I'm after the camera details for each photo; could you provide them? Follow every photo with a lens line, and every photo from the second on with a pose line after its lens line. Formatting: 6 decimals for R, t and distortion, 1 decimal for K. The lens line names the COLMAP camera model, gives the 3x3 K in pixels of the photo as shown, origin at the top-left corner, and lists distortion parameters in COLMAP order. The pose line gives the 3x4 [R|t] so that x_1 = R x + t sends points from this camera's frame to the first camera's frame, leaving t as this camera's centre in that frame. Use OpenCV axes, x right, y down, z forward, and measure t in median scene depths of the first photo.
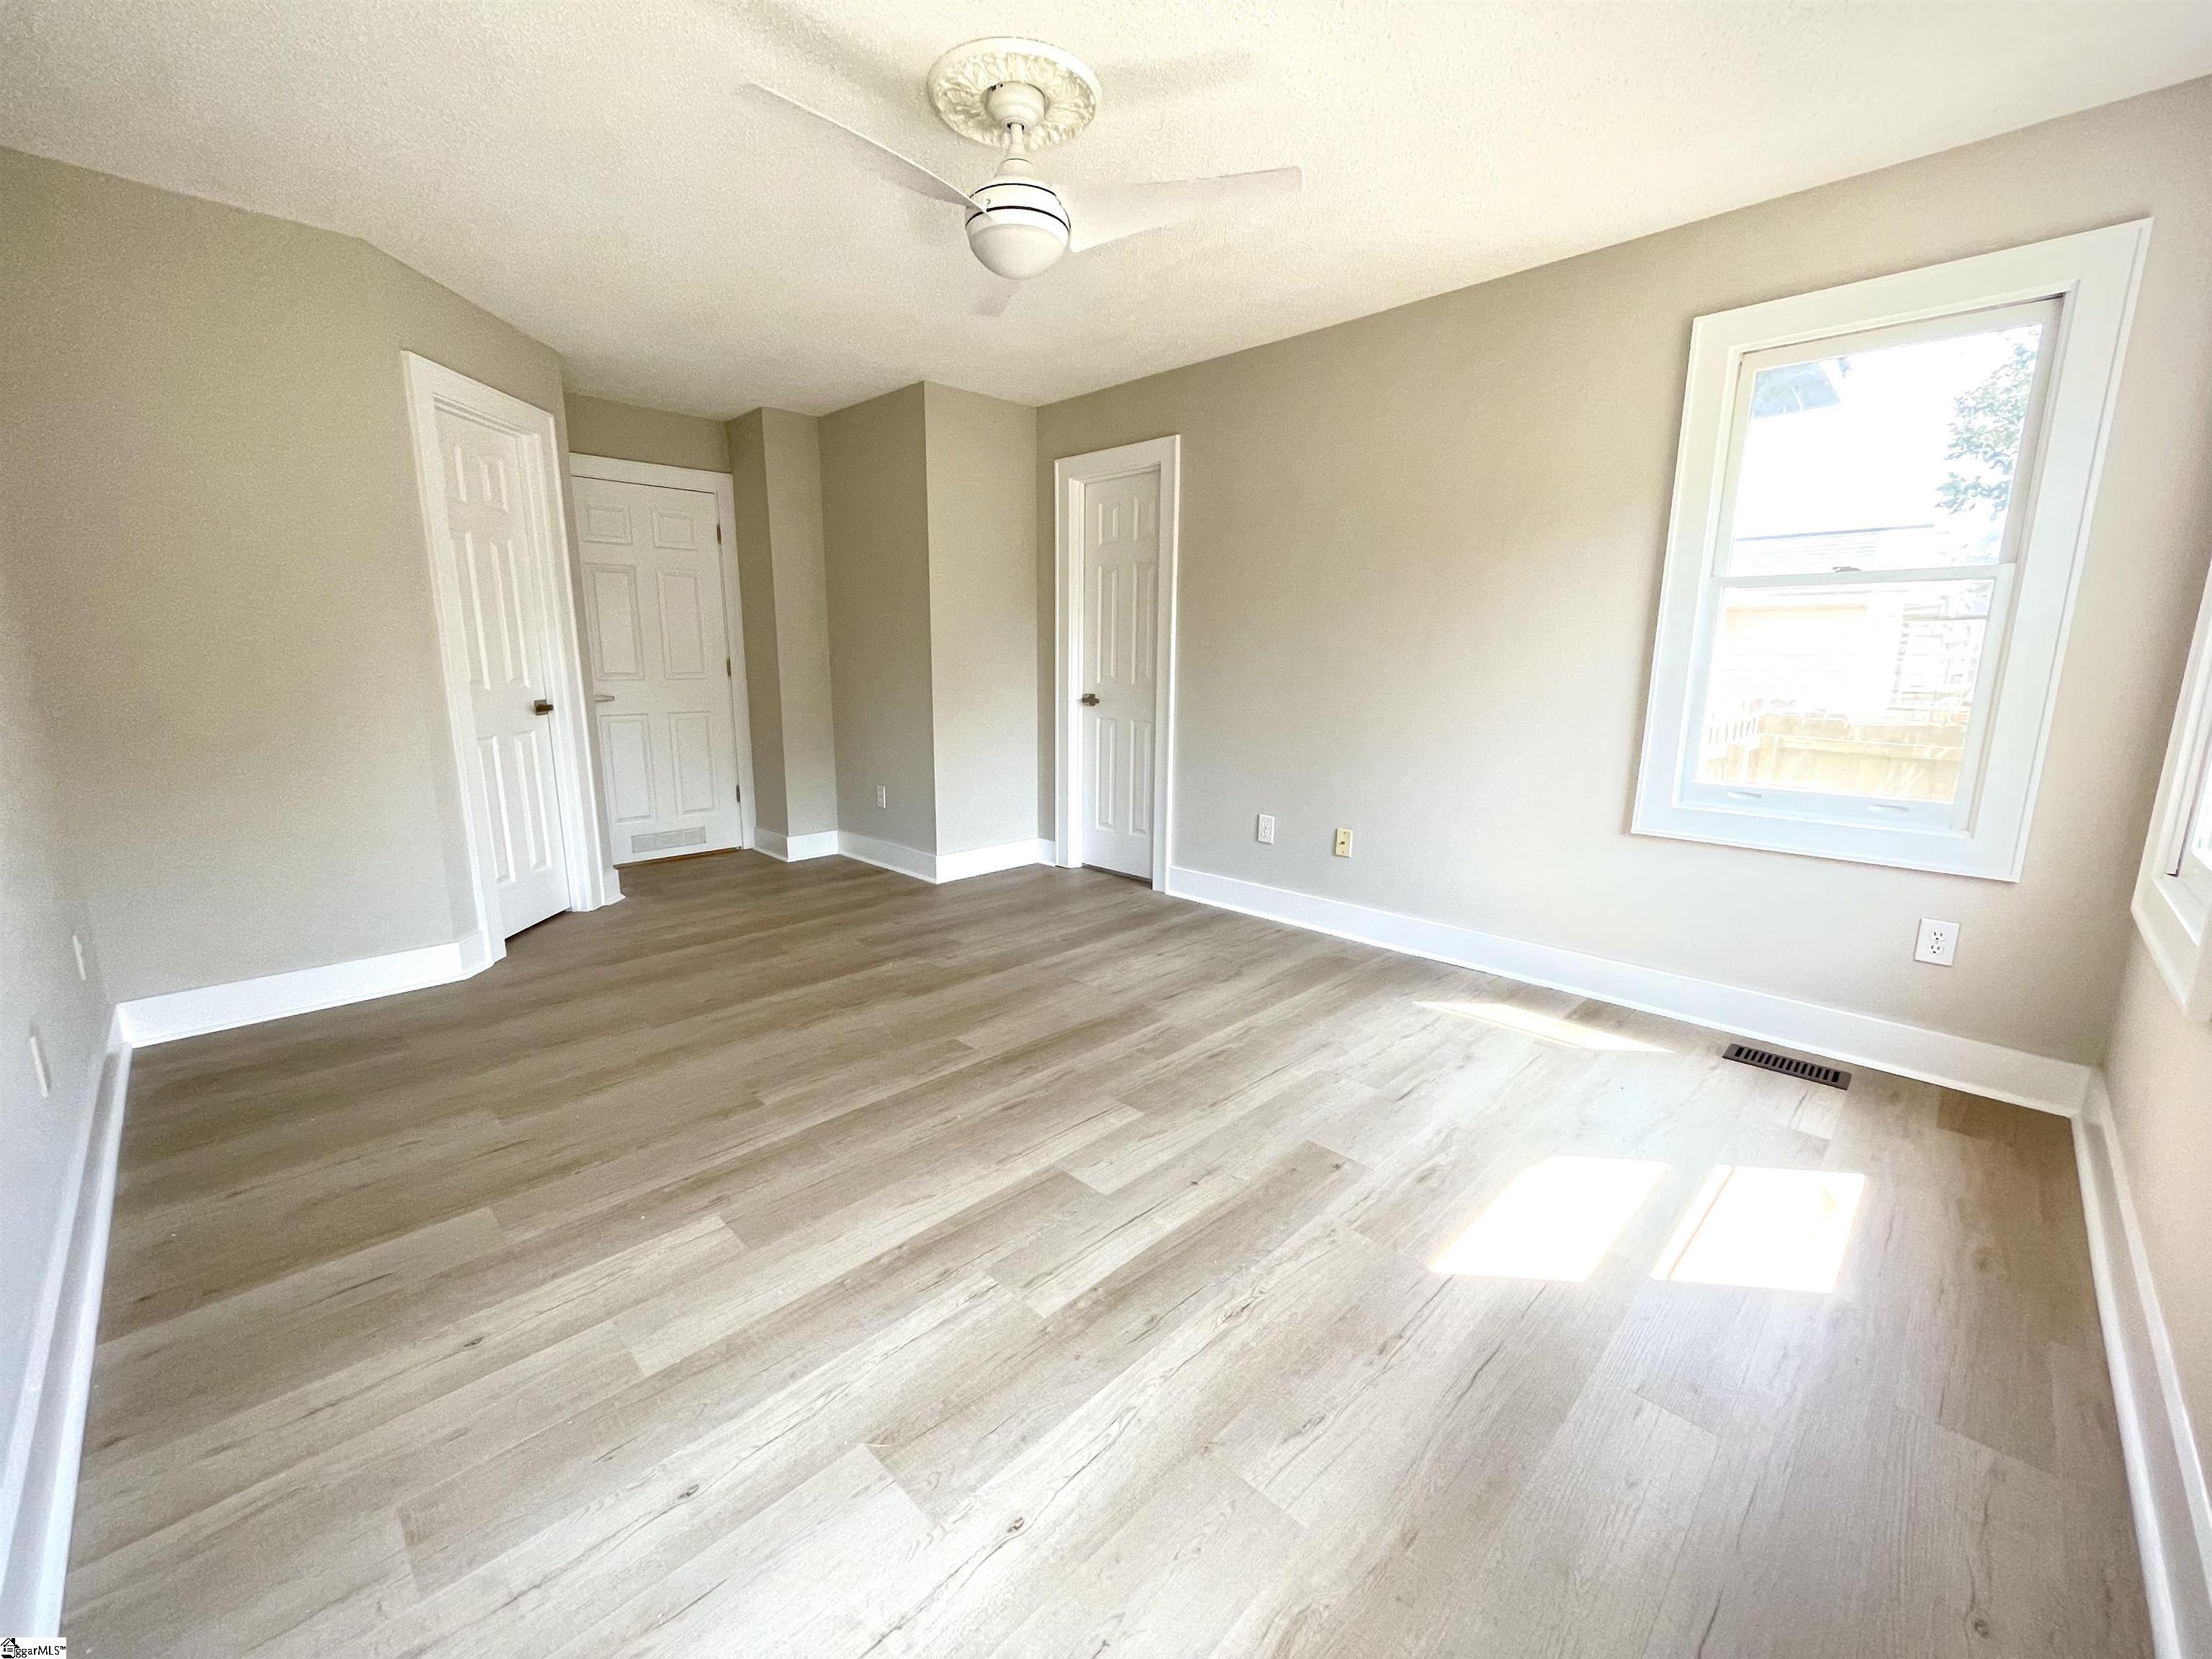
lens RADIAL K [[893.2, 0, 1106.0], [0, 893.2, 829.5], [0, 0, 1]] dist [-0.001574, -0.000776]
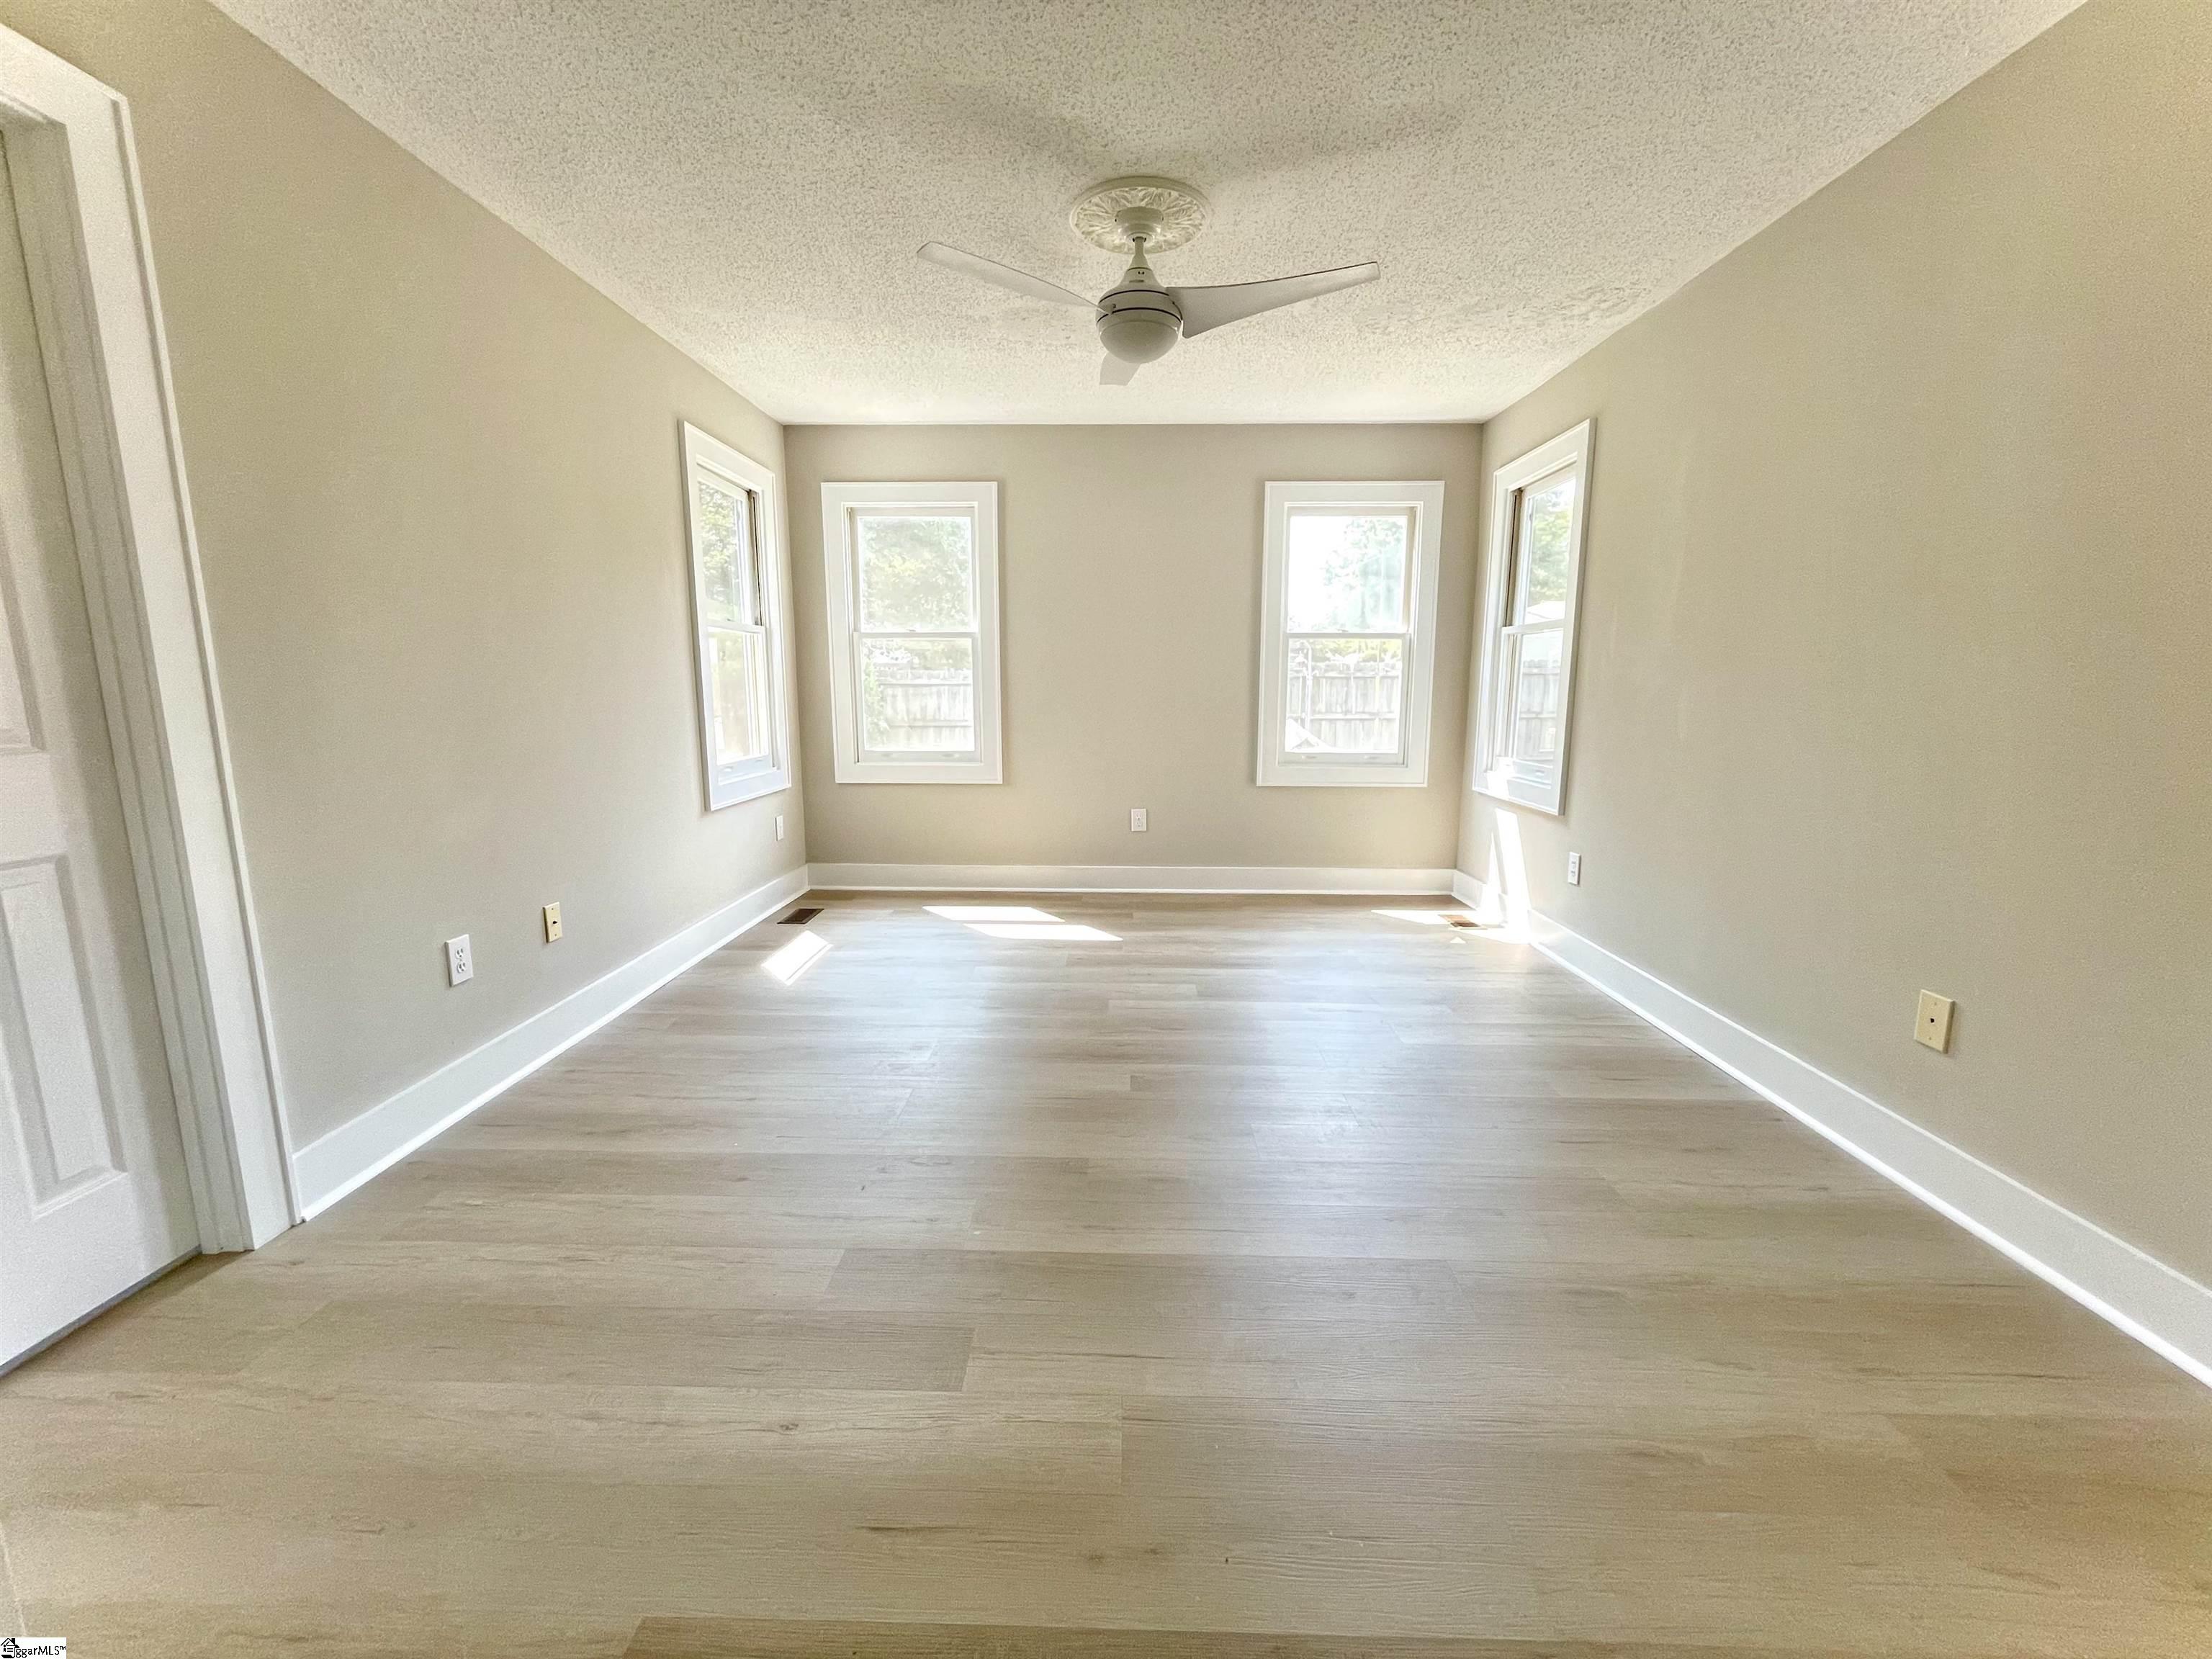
lens RADIAL K [[893.2, 0, 1106.0], [0, 893.2, 829.5], [0, 0, 1]] dist [-0.001574, -0.000776]
pose [[-0.687084, -0.128051, 0.715205, -0.806186], [0.130856, 0.946443, 0.295164, -0.306165], [-0.714697, 0.296391, -0.633530, 1.582451]]
